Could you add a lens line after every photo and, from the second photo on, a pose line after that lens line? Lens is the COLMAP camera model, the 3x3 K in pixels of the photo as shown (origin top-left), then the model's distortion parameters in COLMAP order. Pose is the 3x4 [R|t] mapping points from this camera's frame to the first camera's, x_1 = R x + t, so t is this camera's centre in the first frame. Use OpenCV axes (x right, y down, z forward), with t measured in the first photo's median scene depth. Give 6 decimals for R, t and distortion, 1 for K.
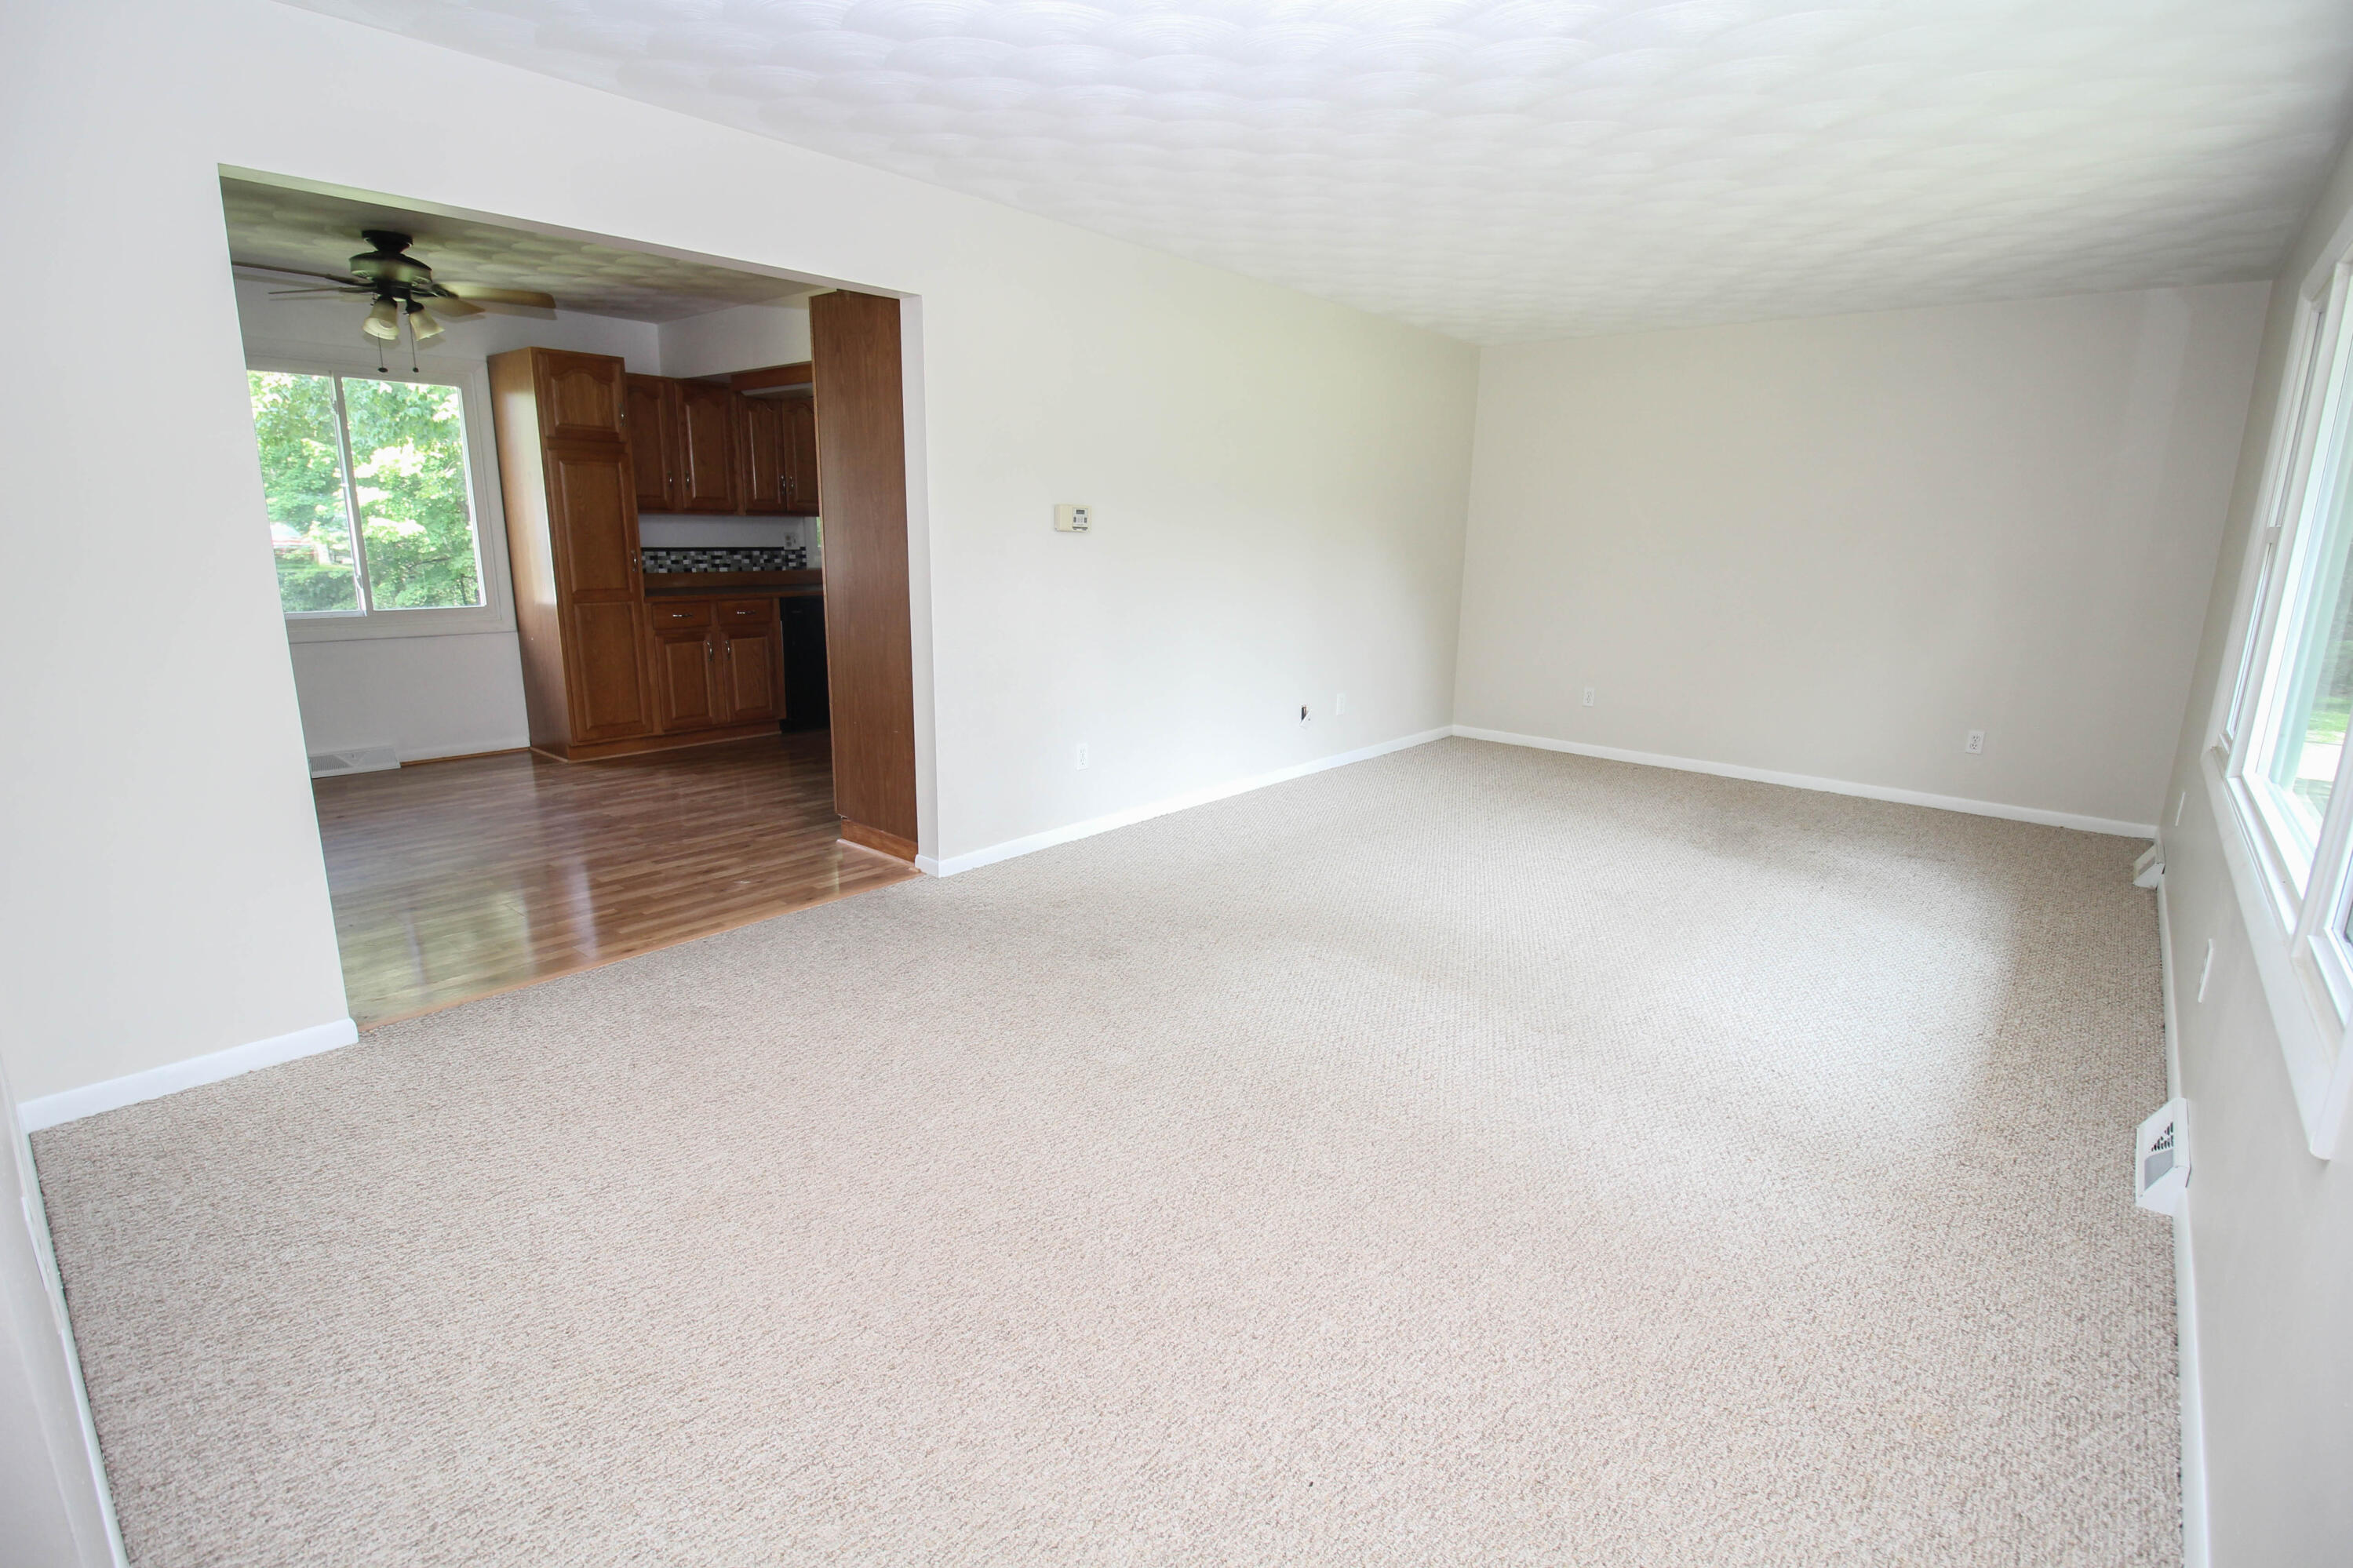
lens RADIAL K [[1098.8, 0, 1181.9], [0, 1098.8, 782.0], [0, 0, 1]] dist [0.000247, -0.014163]
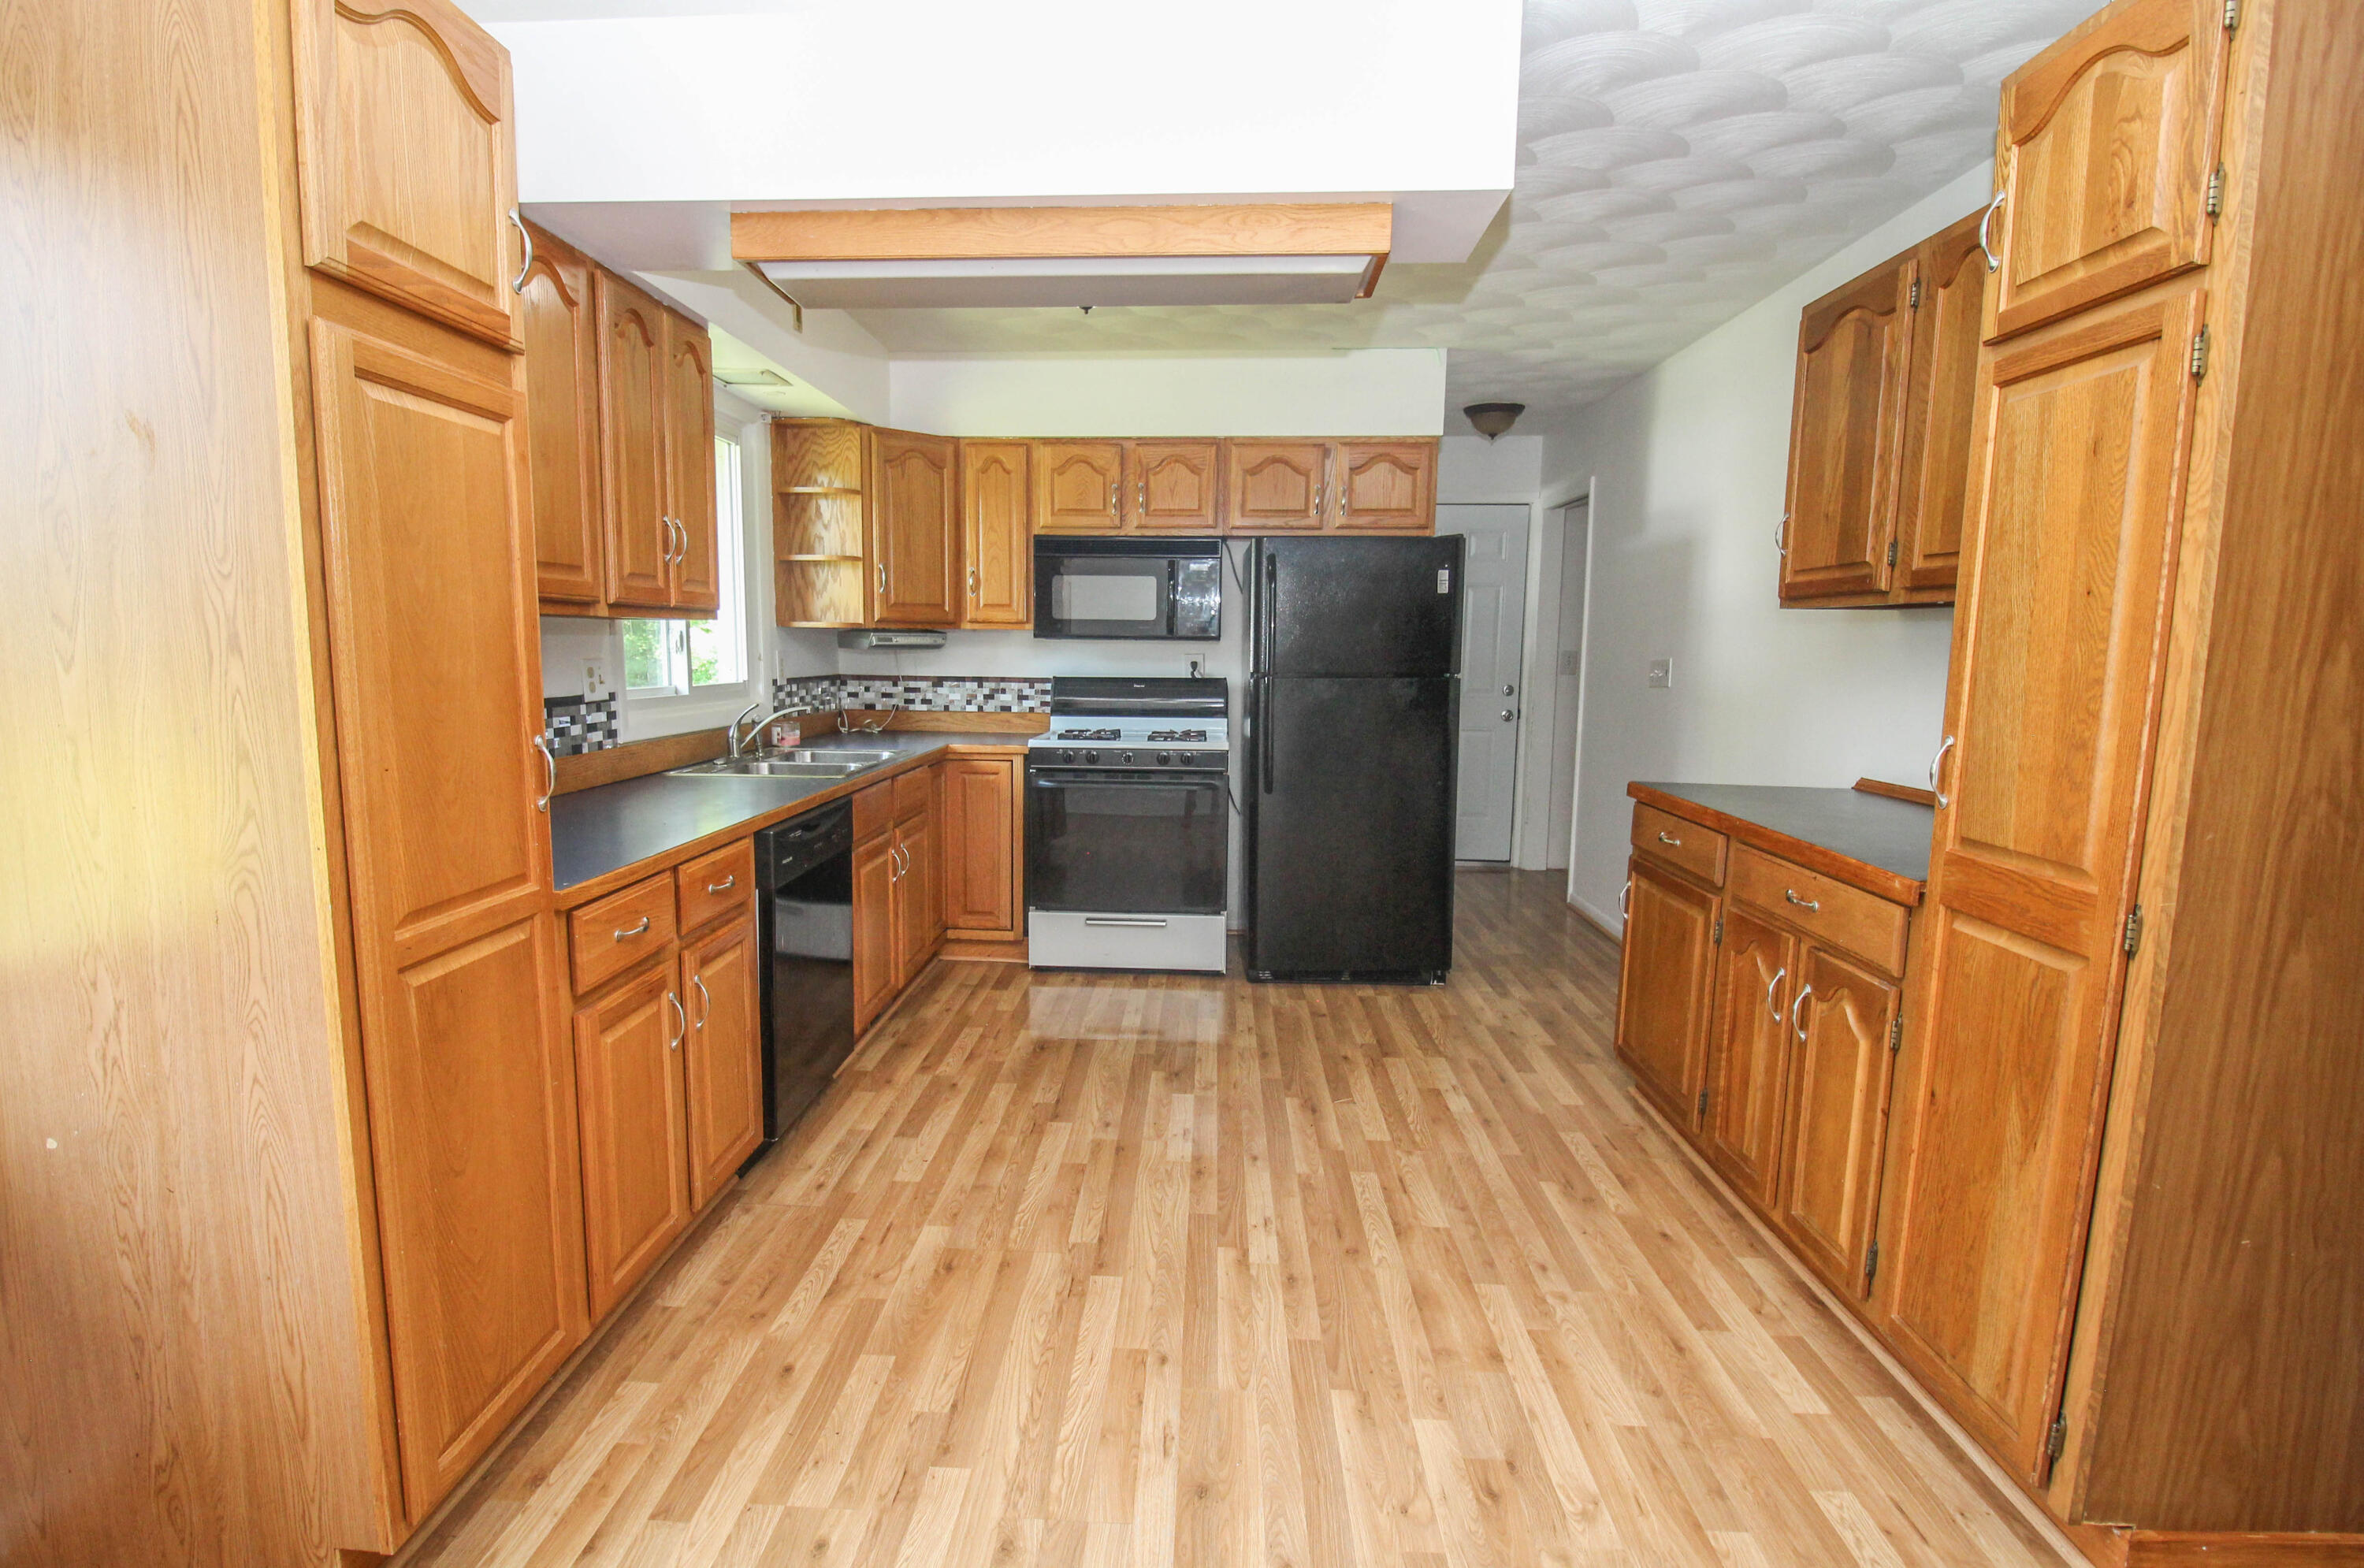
lens RADIAL K [[1140.9, 0, 1146.9], [0, 1140.9, 788.7], [0, 0, 1]] dist [0.000548, -0.013640]
pose [[0.795922, -0.089640, 0.598726, -0.564487], [0.143914, 0.988643, -0.043295, -0.166853], [-0.588045, 0.120624, 0.799783, 0.693496]]
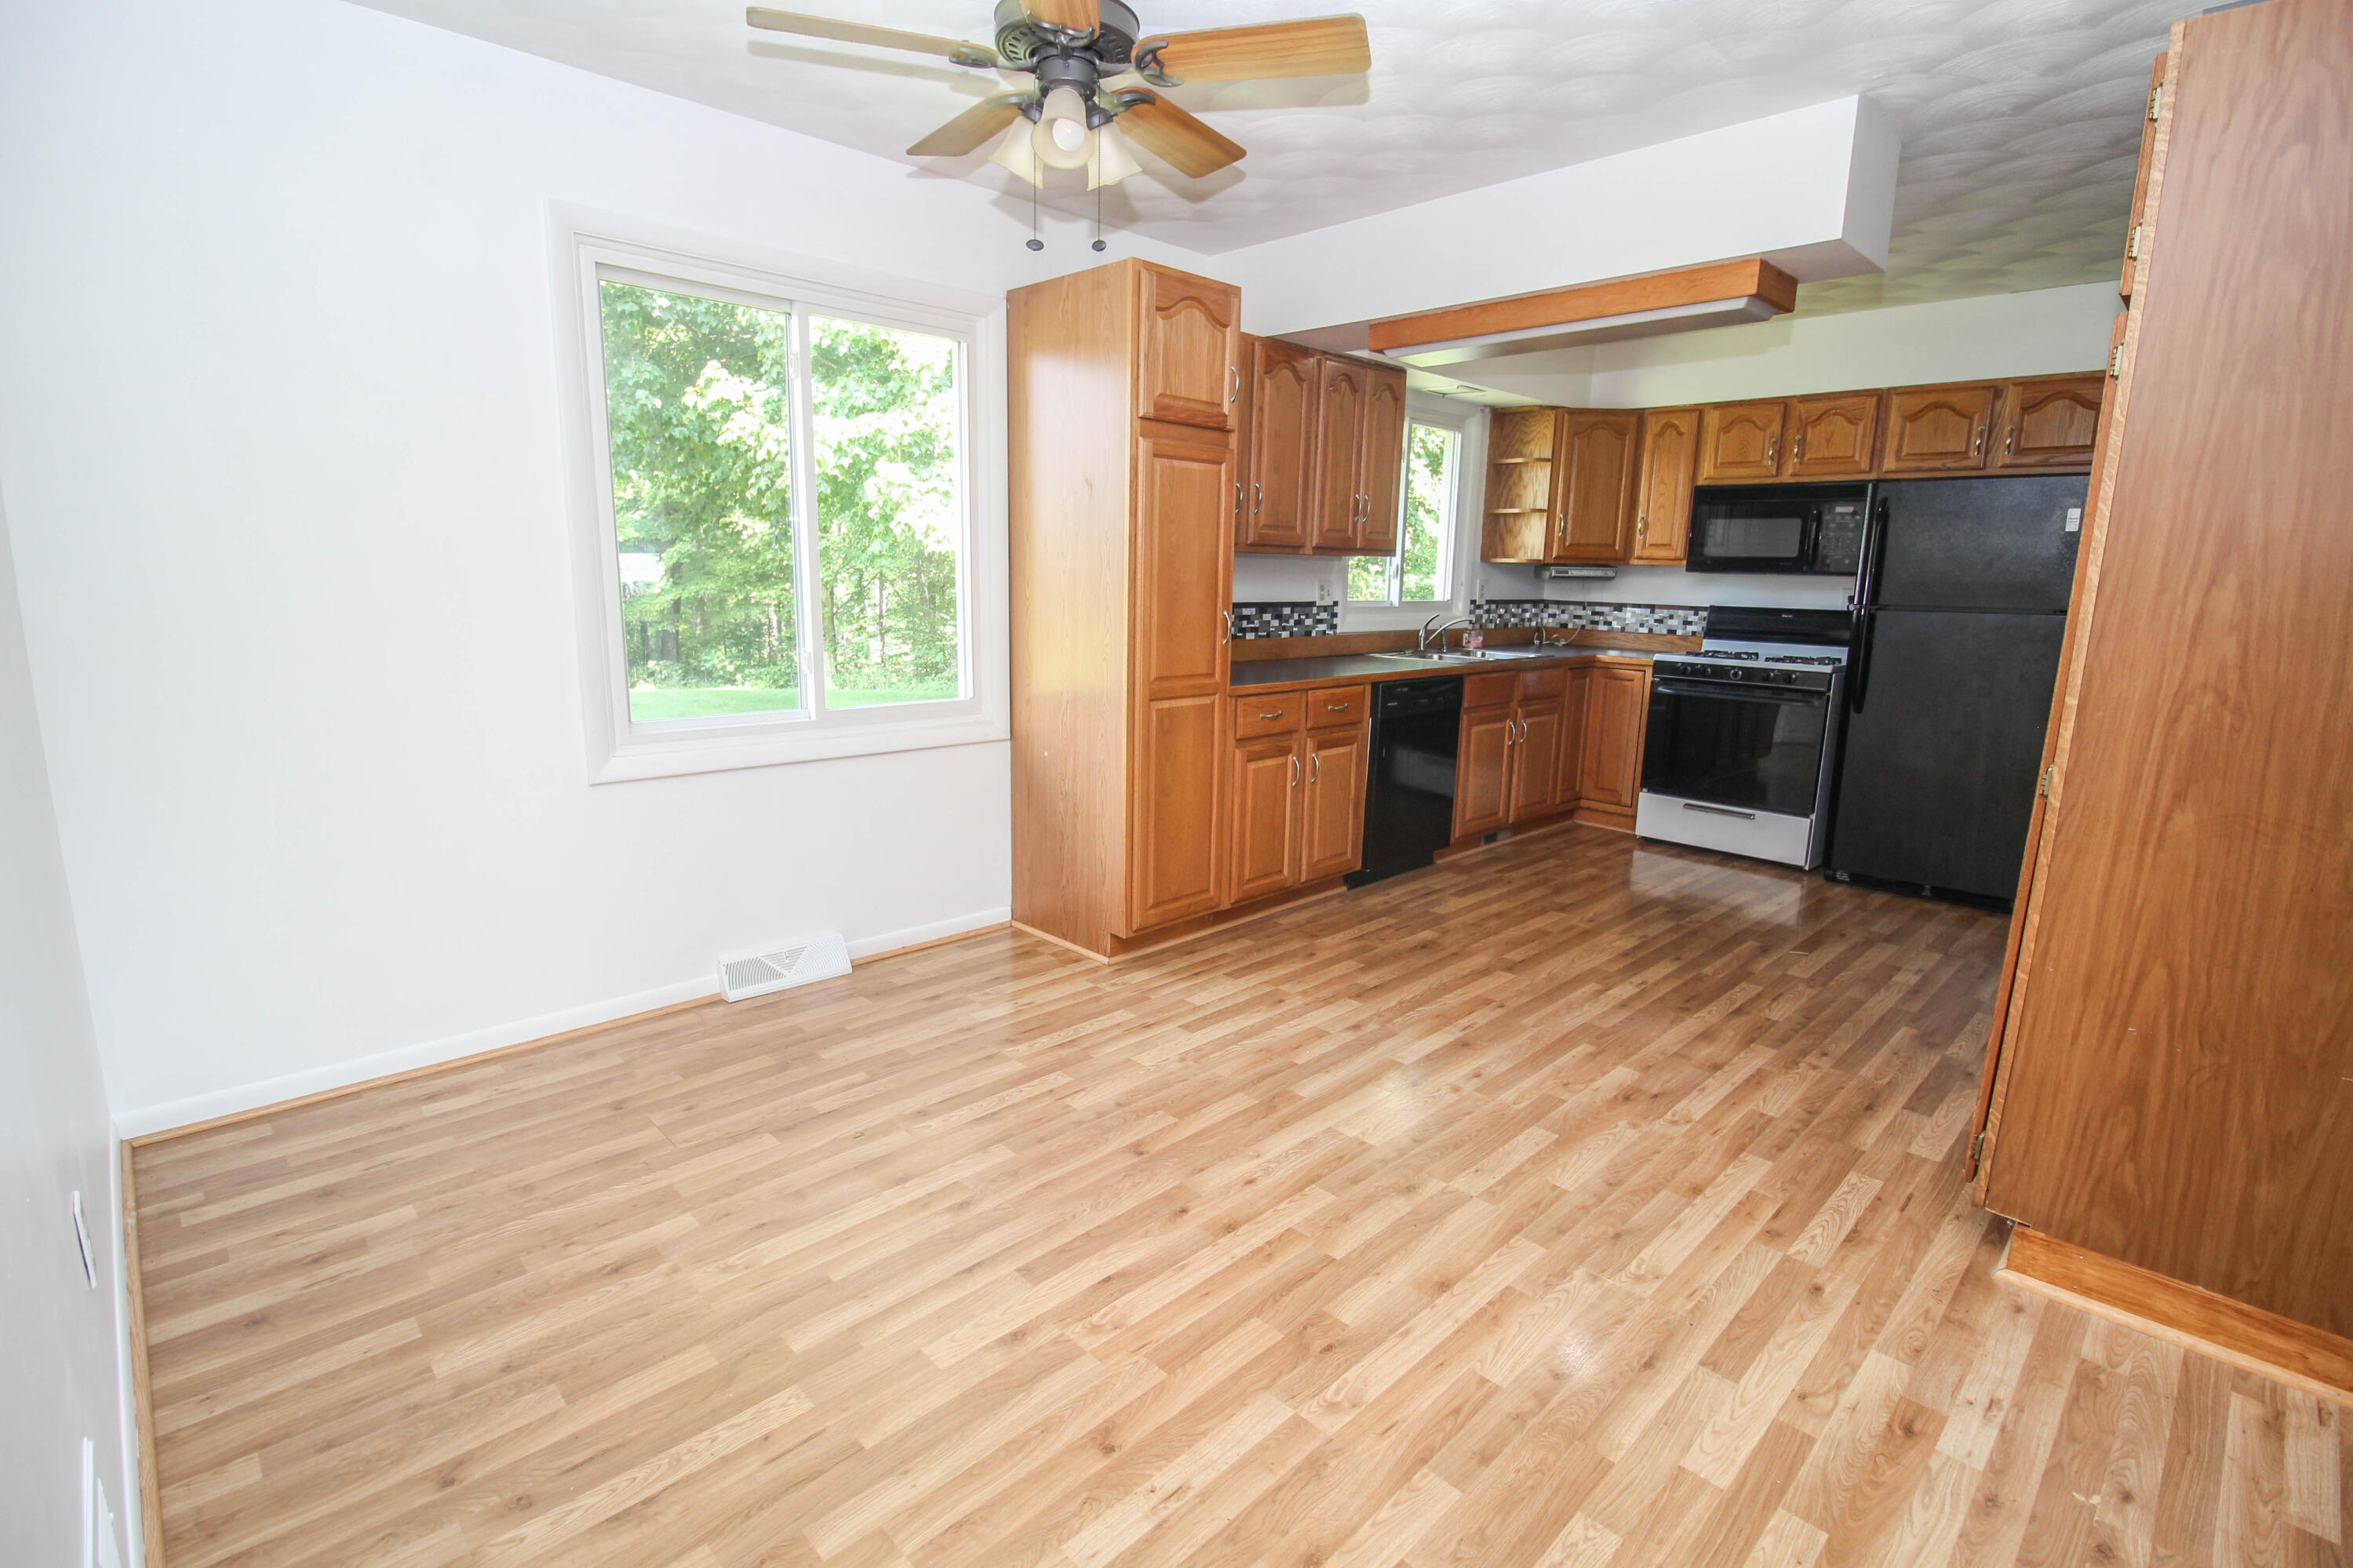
lens RADIAL K [[1098.8, 0, 1181.9], [0, 1098.8, 782.0], [0, 0, 1]] dist [0.000247, -0.014163]
pose [[0.996058, 0.017022, -0.087054, -0.480717], [-0.020252, 0.999134, -0.036348, -0.097508], [0.086360, 0.037968, 0.995540, 0.412398]]
